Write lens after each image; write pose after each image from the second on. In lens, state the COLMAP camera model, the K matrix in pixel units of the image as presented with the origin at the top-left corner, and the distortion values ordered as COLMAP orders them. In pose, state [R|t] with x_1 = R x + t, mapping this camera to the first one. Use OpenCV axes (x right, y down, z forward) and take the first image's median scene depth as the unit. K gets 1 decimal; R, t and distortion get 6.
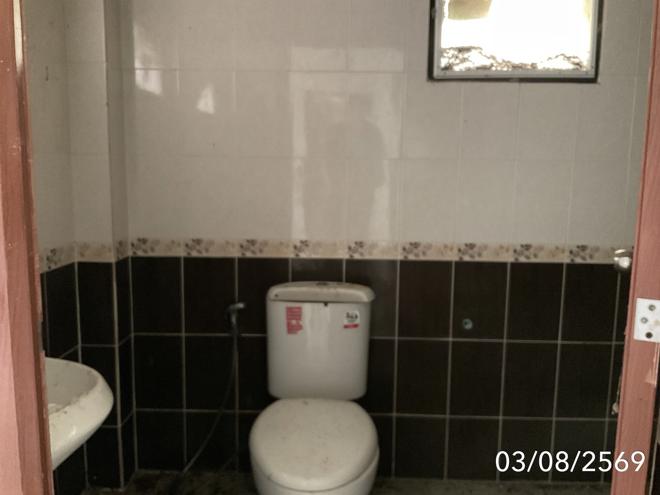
lens RADIAL K [[559.4, 0, 329.7], [0, 559.4, 247.9], [0, 0, 1]] dist [-0.007171, -0.011079]
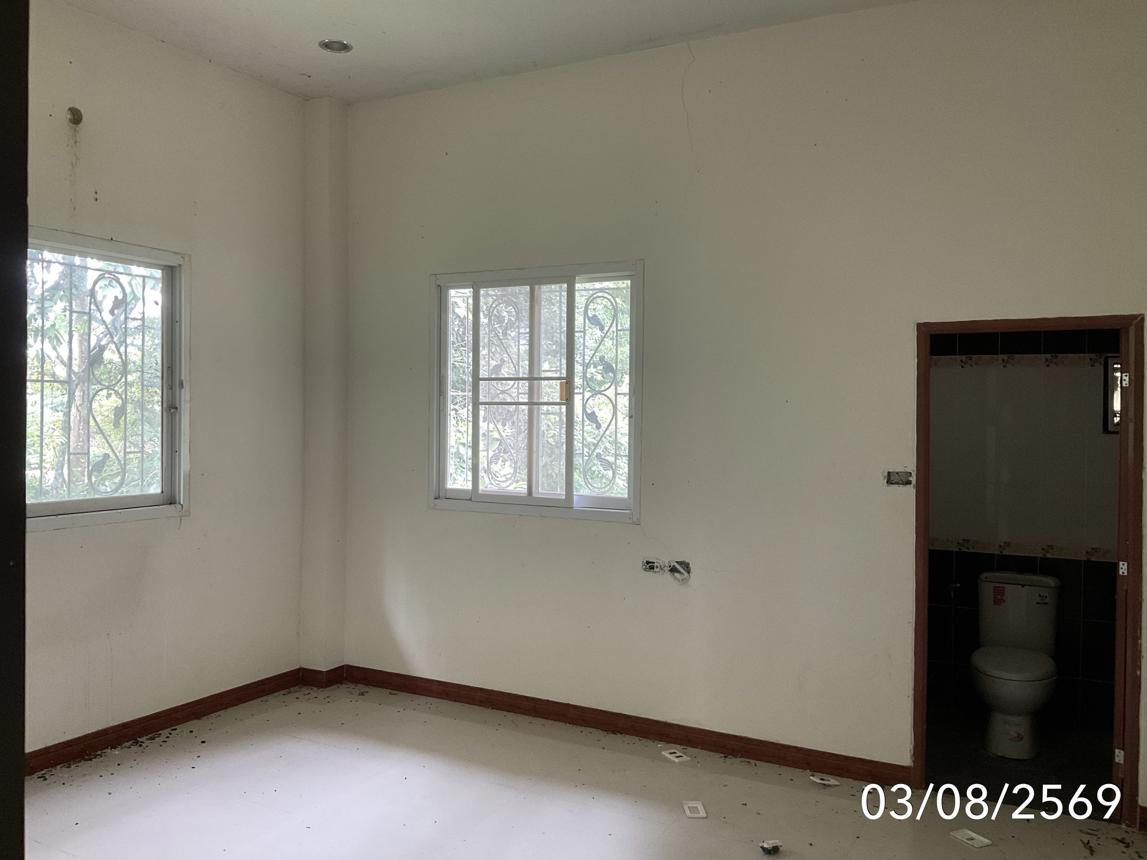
lens RADIAL K [[972.1, 0, 574.5], [0, 972.1, 427.8], [0, 0, 1]] dist [-0.007171, -0.011079]
pose [[0.897865, 0.006547, -0.440223, 0.051966], [-0.062275, 0.991725, -0.112265, 0.046483], [0.435845, 0.128213, 0.890842, -1.769101]]
